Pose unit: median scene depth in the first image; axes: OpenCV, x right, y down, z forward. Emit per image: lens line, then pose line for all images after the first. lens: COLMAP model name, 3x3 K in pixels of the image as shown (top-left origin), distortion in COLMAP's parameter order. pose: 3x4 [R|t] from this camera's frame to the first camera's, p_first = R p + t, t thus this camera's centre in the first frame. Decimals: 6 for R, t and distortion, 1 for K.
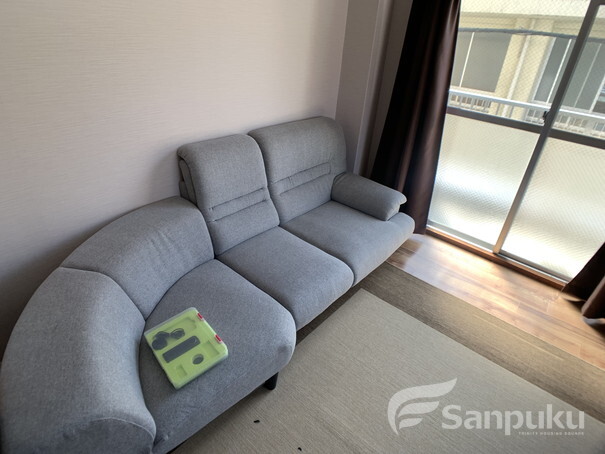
lens RADIAL K [[324.4, 0, 301.3], [0, 324.4, 228.2], [0, 0, 1]] dist [-0.083528, 0.012788]
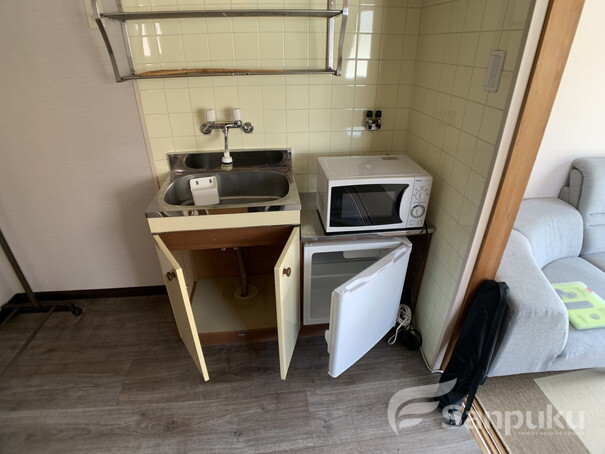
lens RADIAL K [[324.4, 0, 301.6], [0, 324.4, 228.5], [0, 0, 1]] dist [-0.083528, 0.012788]
pose [[0.742713, 0.266536, -0.614277, -0.405710], [-0.299178, 0.952796, 0.051689, 0.267856], [0.599058, 0.145388, 0.787396, -0.530243]]
